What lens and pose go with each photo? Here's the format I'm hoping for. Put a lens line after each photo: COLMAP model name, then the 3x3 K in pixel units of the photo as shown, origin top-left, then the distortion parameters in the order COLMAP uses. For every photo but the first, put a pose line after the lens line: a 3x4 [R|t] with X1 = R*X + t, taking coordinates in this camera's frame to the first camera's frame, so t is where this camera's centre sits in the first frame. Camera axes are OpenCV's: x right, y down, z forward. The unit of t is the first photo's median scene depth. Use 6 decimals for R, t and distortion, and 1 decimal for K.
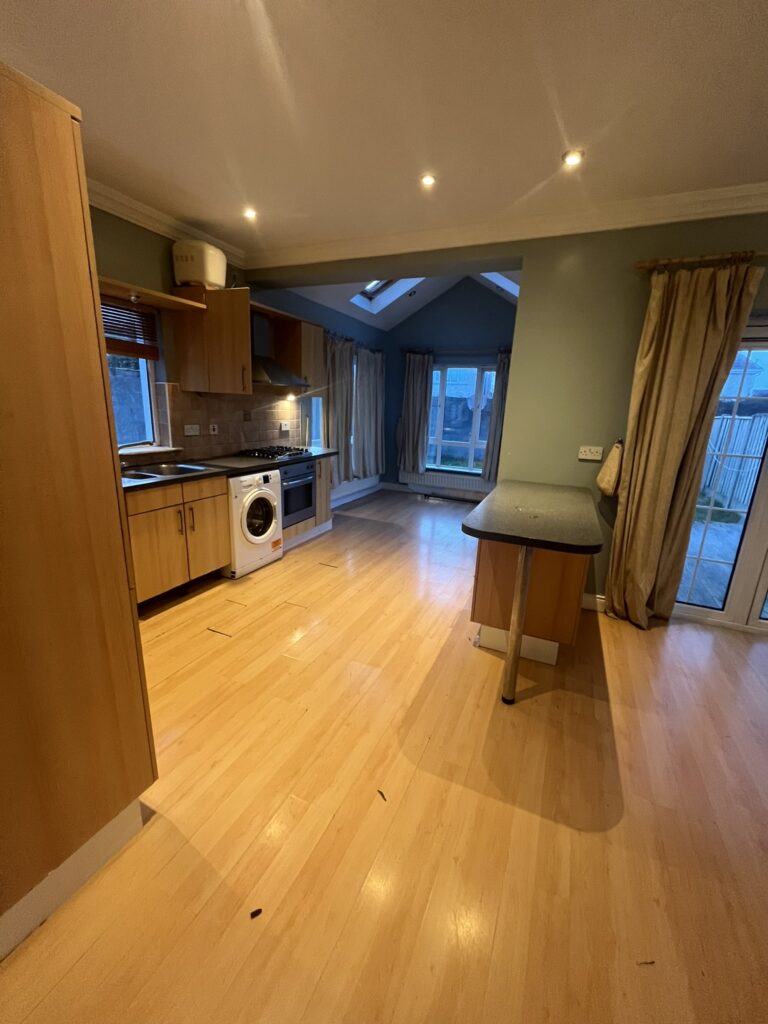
lens RADIAL K [[414.6, 0, 381.1], [0, 414.6, 512.6], [0, 0, 1]] dist [-0.008589, 0.000195]
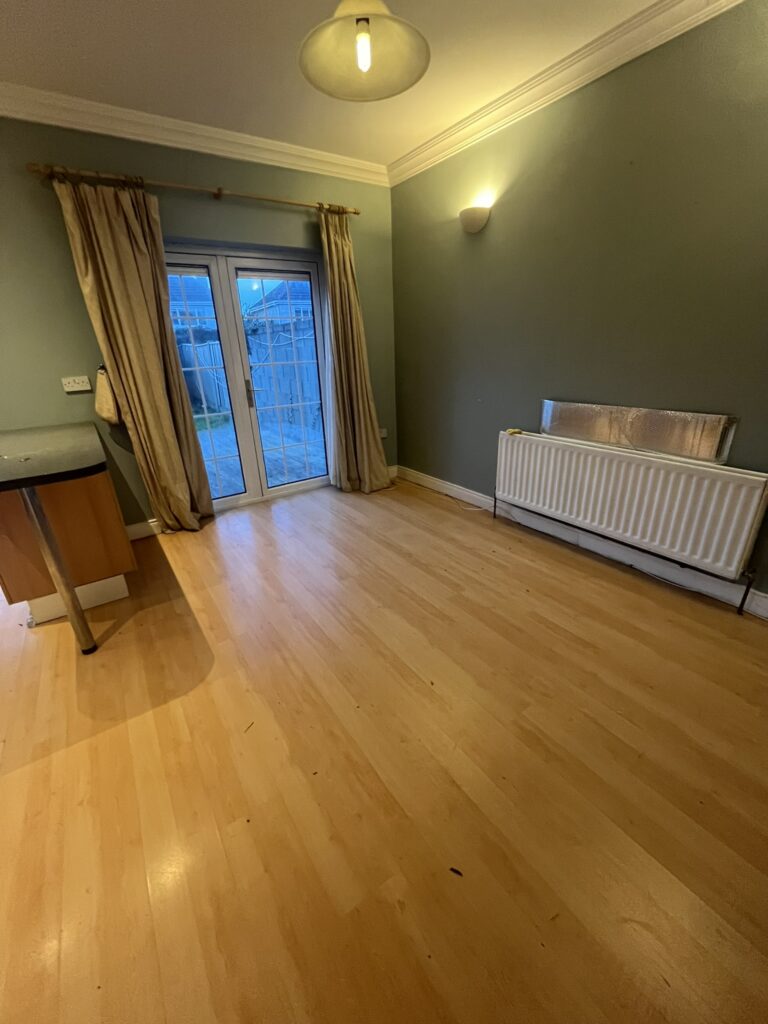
lens RADIAL K [[414.6, 0, 386.7], [0, 414.6, 511.9], [0, 0, 1]] dist [-0.008589, 0.000195]
pose [[0.503041, -0.378644, 0.776903, 0.023919], [0.267982, 0.922952, 0.276308, 0.059251], [-0.821666, 0.069202, 0.565752, -0.098493]]
